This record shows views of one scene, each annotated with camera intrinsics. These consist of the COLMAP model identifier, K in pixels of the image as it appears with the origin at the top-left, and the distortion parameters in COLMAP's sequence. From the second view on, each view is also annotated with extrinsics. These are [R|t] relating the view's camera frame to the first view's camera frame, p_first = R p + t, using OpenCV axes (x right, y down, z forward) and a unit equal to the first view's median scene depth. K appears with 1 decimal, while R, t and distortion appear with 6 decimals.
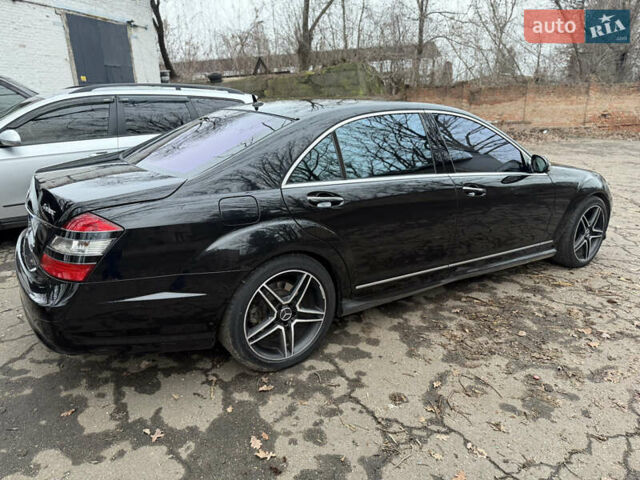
lens RADIAL K [[449.6, 0, 322.5], [0, 449.6, 238.7], [0, 0, 1]] dist [0.034770, -0.041563]
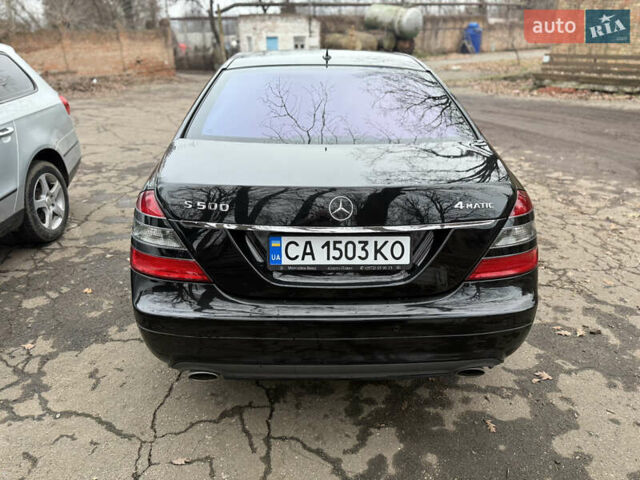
lens RADIAL K [[457.5, 0, 324.1], [0, 457.5, 238.8], [0, 0, 1]] dist [0.019000, -0.031020]
pose [[0.526448, -0.333863, 0.781913, -1.171271], [0.253769, 0.939455, 0.230272, -0.215594], [-0.811451, 0.077199, 0.579299, 0.649130]]
